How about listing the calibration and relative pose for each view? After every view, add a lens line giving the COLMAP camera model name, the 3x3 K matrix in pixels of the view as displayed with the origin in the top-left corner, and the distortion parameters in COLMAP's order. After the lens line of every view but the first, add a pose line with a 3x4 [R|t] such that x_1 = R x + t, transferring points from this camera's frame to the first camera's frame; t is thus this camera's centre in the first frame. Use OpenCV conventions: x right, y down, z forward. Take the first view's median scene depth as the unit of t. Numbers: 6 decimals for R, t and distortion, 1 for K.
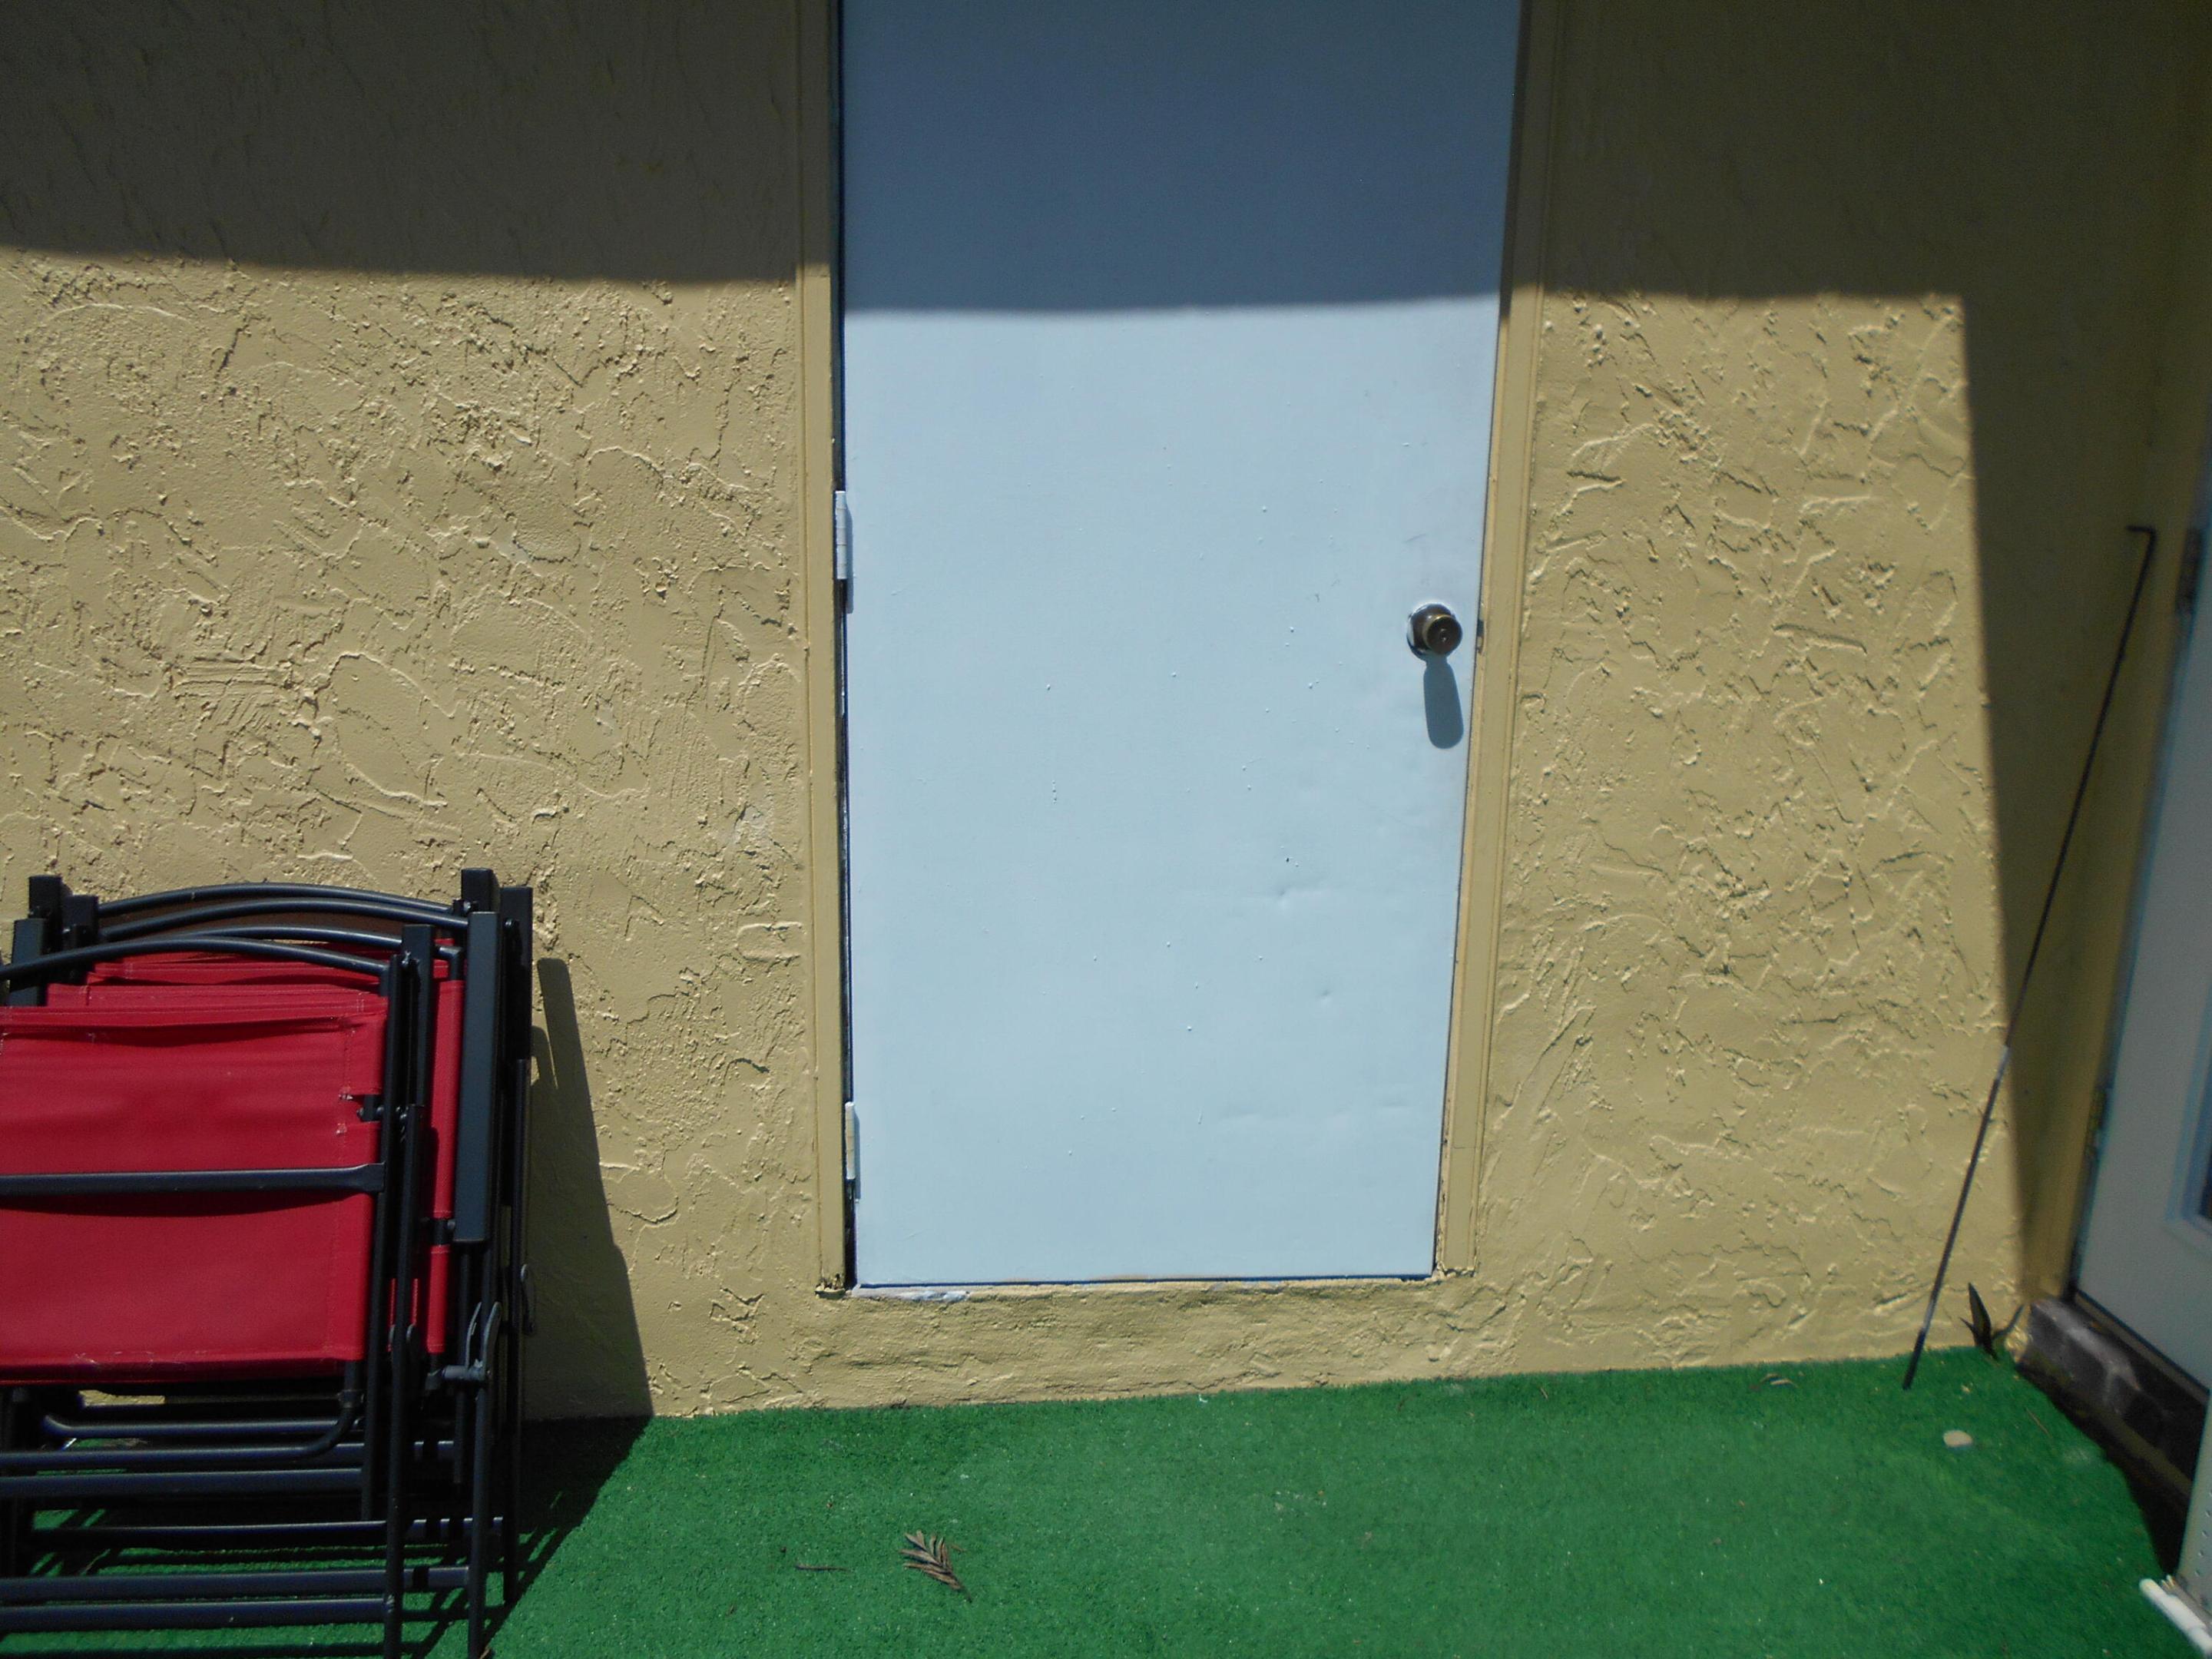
lens RADIAL K [[1713.1, 0, 1072.4], [0, 1713.1, 809.6], [0, 0, 1]] dist [-0.039554, 0.055284]
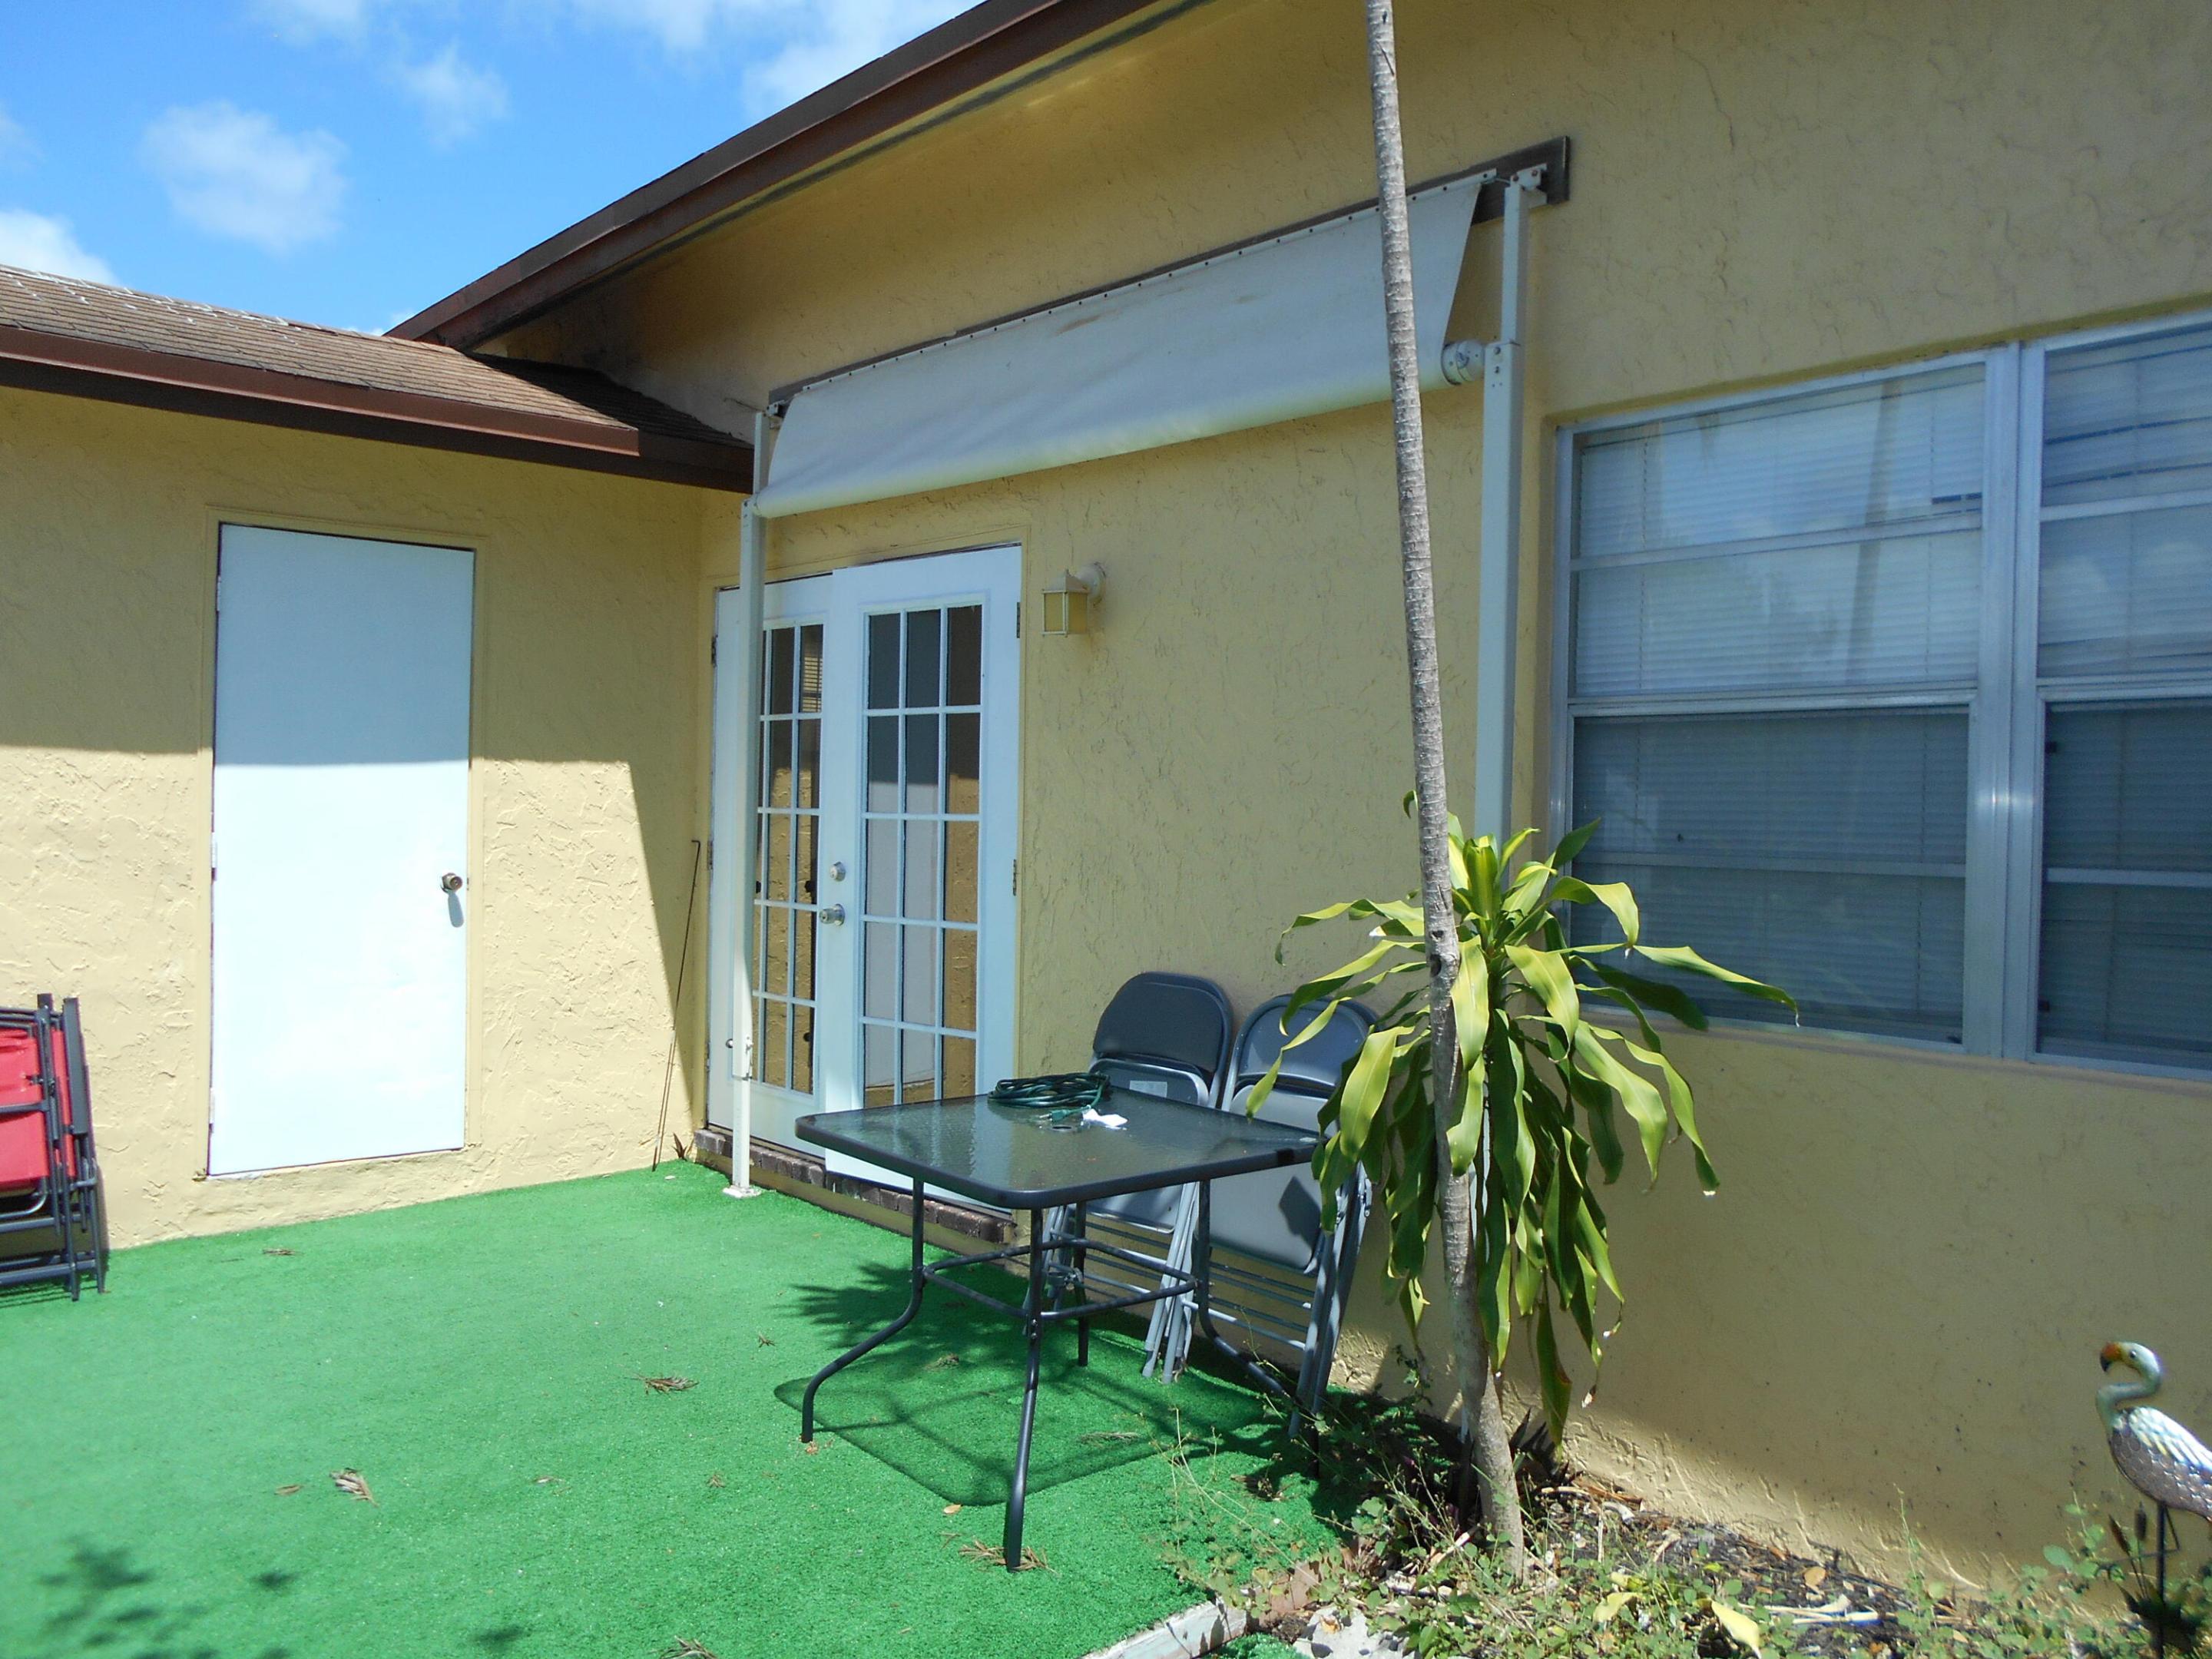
lens RADIAL K [[1713.1, 0, 1095.8], [0, 1713.1, 827.1], [0, 0, 1]] dist [-0.039554, 0.055284]
pose [[0.784515, -0.009076, 0.620043, -0.636970], [0.130520, 0.979910, -0.150799, 0.337938], [-0.606218, 0.199232, 0.769939, -1.645068]]
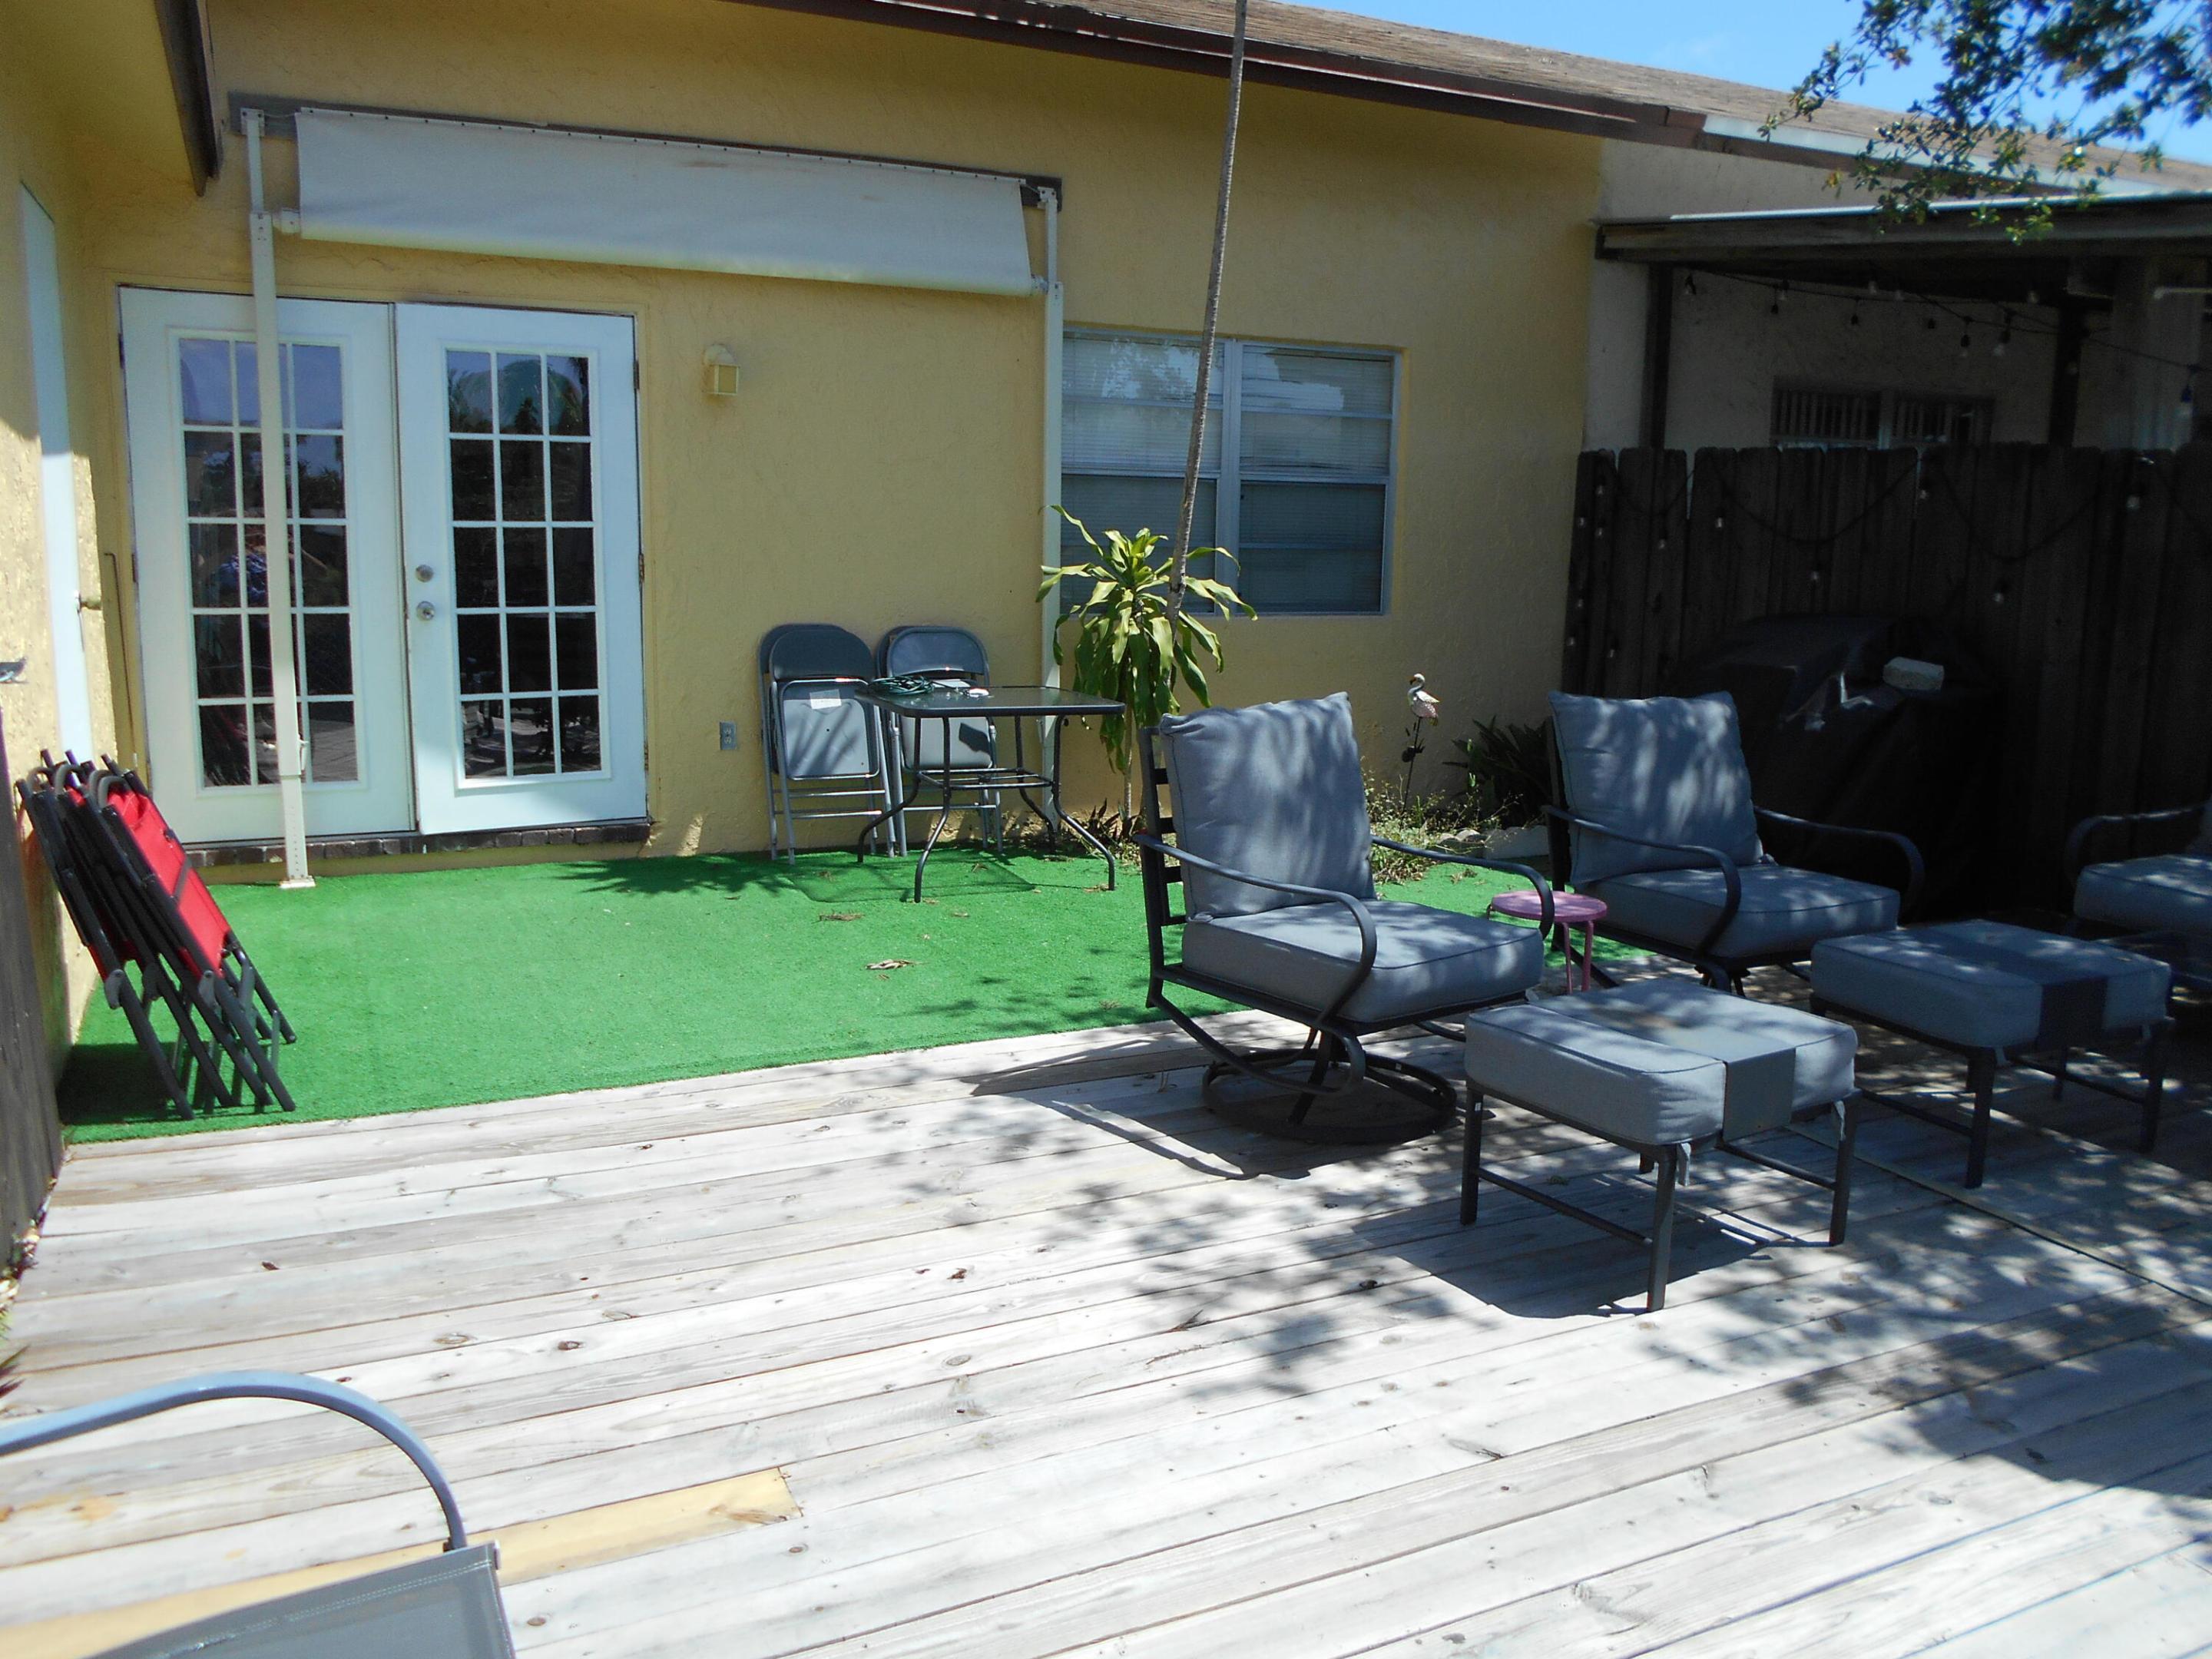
lens RADIAL K [[1713.1, 0, 1101.4], [0, 1713.1, 828.6], [0, 0, 1]] dist [-0.039554, 0.055284]
pose [[-0.370174, -0.173335, 0.912648, -2.508980], [0.188882, 0.947872, 0.256636, -0.145758], [-0.909557, 0.267383, -0.318138, 0.538337]]
